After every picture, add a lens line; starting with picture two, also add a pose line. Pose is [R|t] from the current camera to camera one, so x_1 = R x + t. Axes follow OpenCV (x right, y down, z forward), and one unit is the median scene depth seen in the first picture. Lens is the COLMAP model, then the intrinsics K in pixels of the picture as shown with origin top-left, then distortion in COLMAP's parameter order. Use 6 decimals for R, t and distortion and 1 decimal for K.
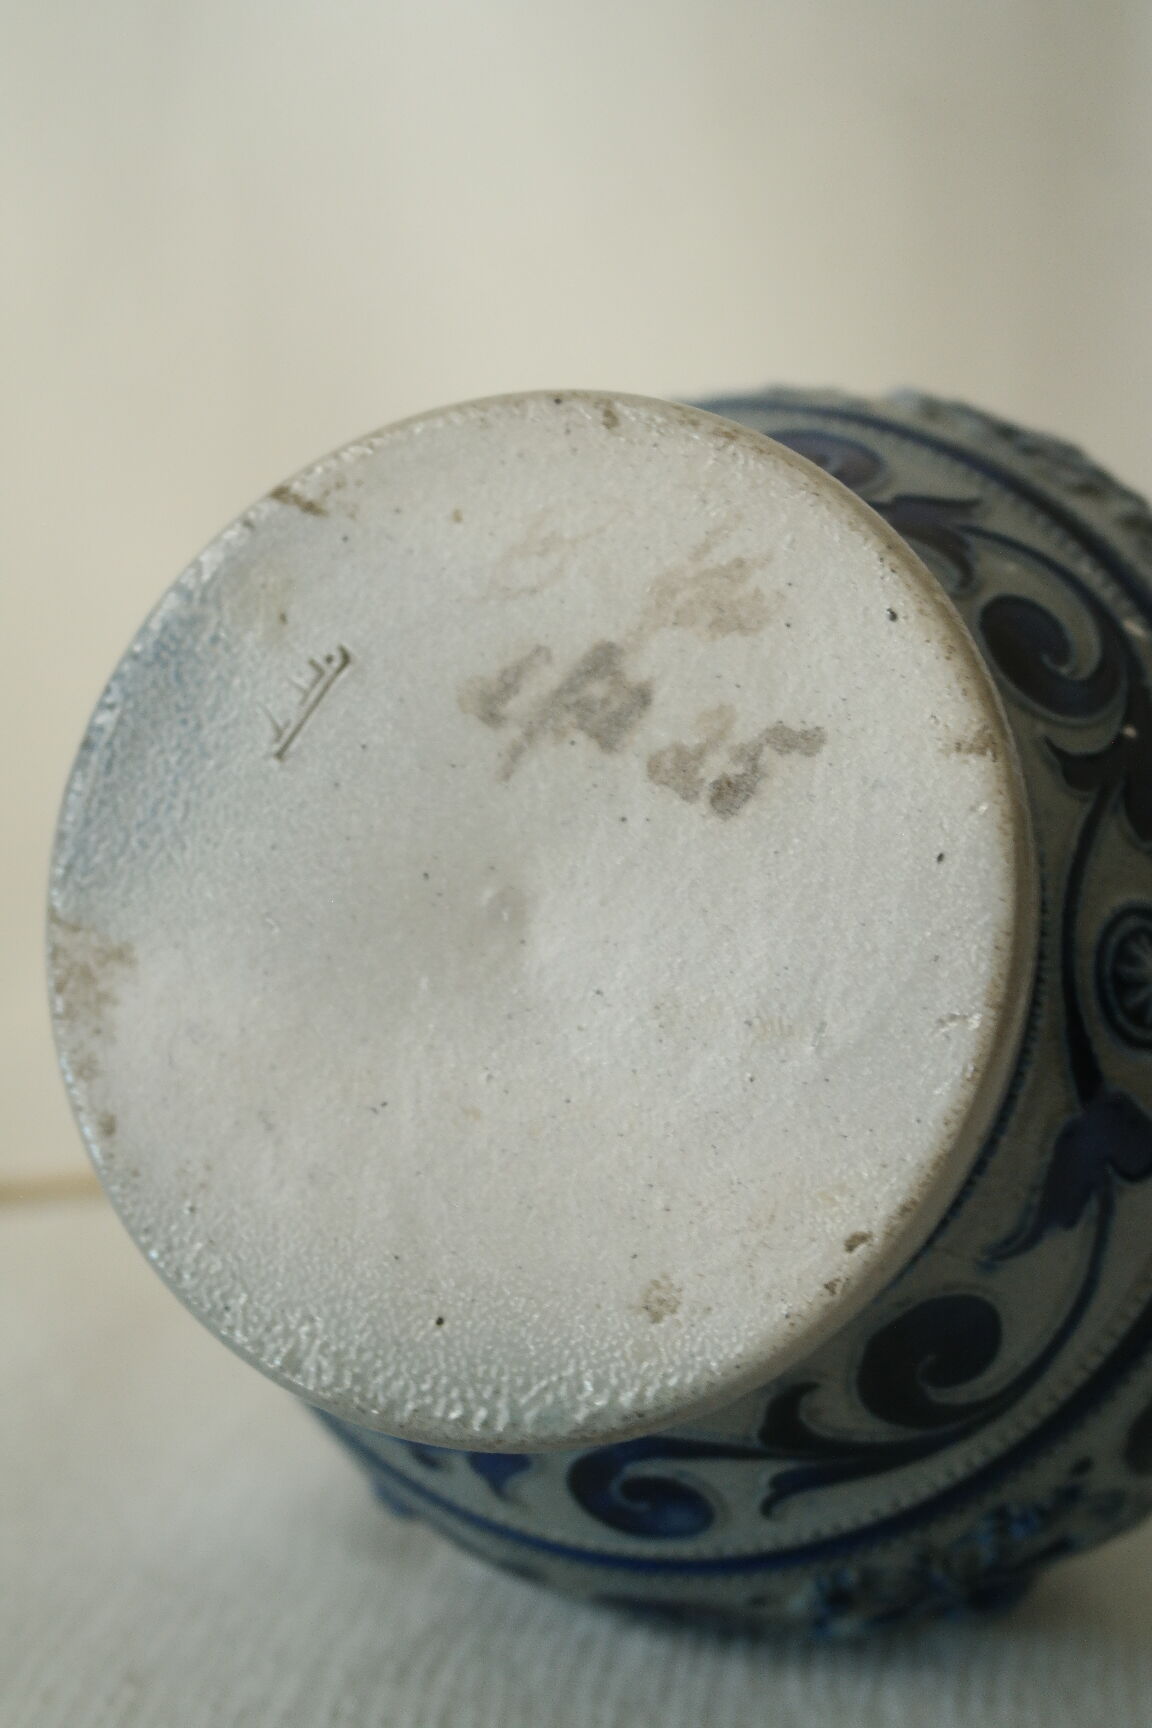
lens RADIAL K [[2853.2, 0, 576.0], [0, 2853.2, 864.0], [0, 0, 1]] dist [0.050454, 0.022932]
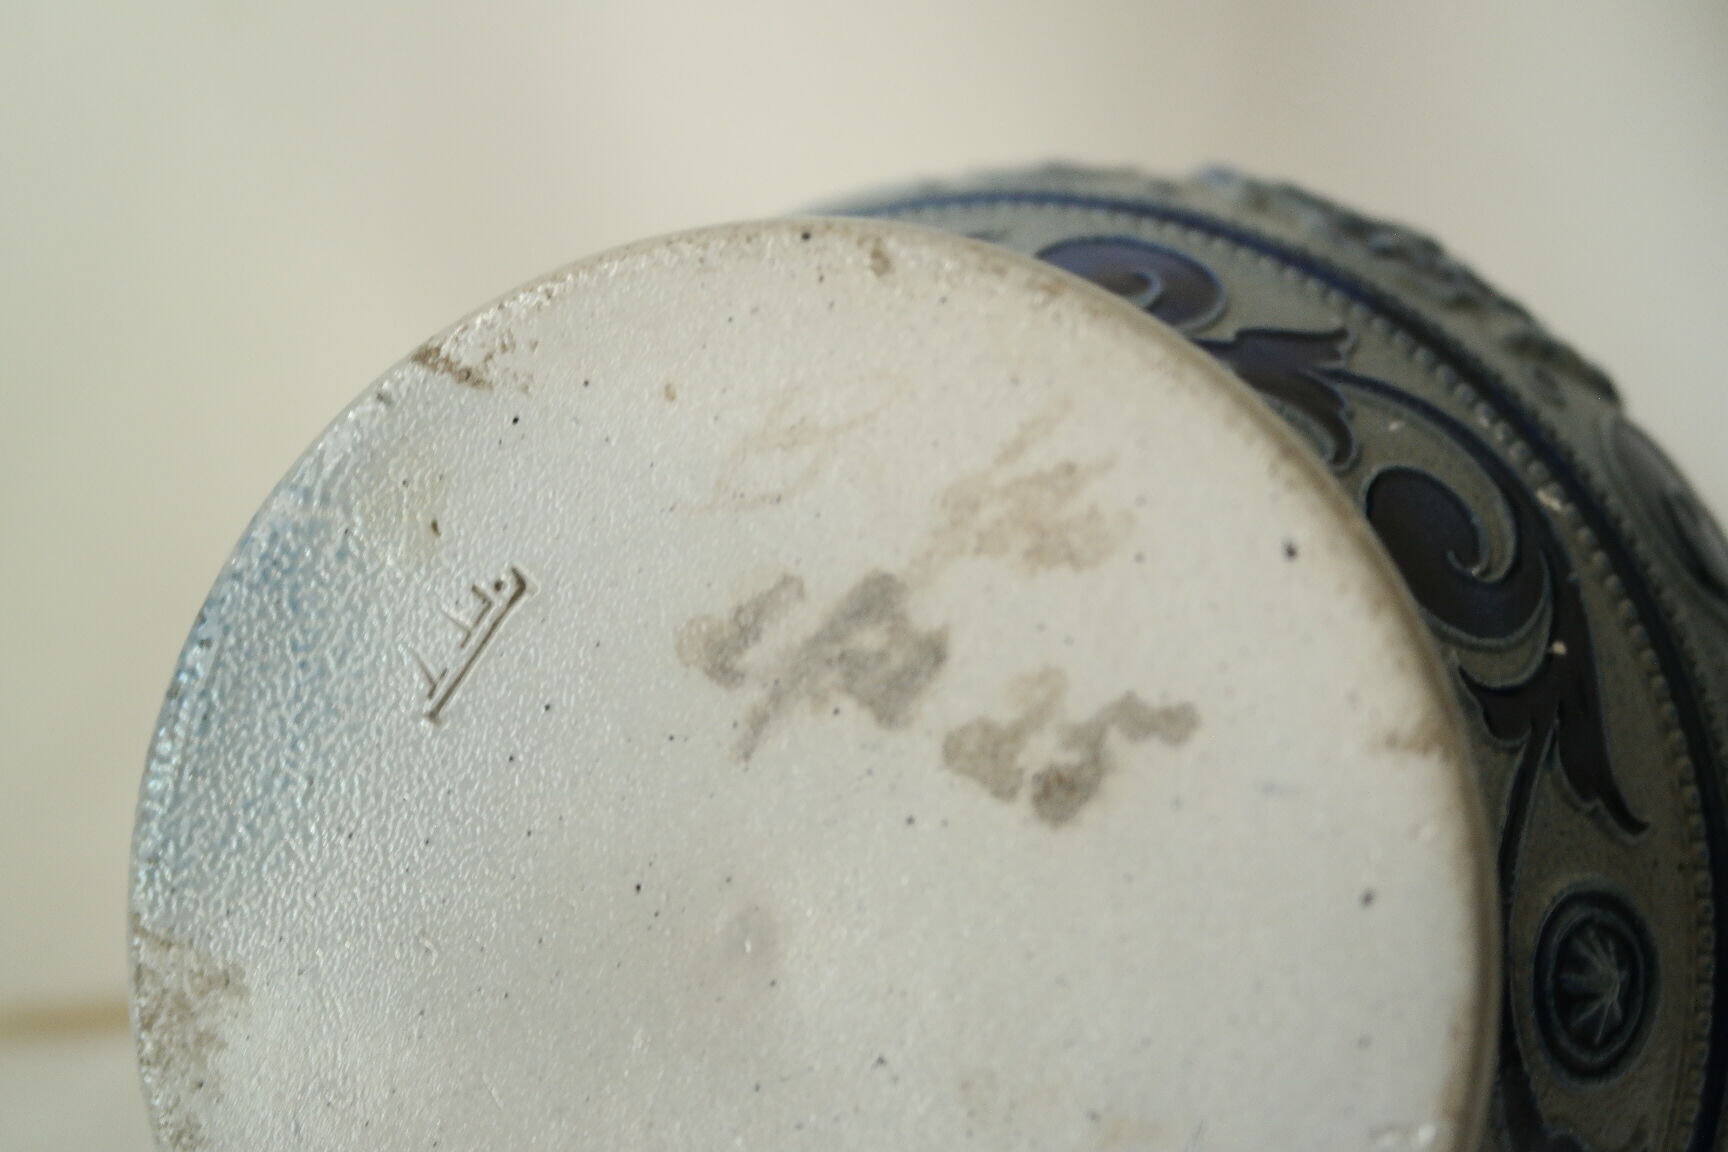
lens RADIAL K [[2593.4, 0, 864.0], [0, 2593.4, 576.0], [0, 0, 1]] dist [-0.030111, 0.007233]
pose [[0.998679, -0.020299, 0.047196, -0.023931], [0.018169, 0.998816, 0.045133, -0.103003], [-0.048056, -0.044216, 0.997865, 0.331981]]
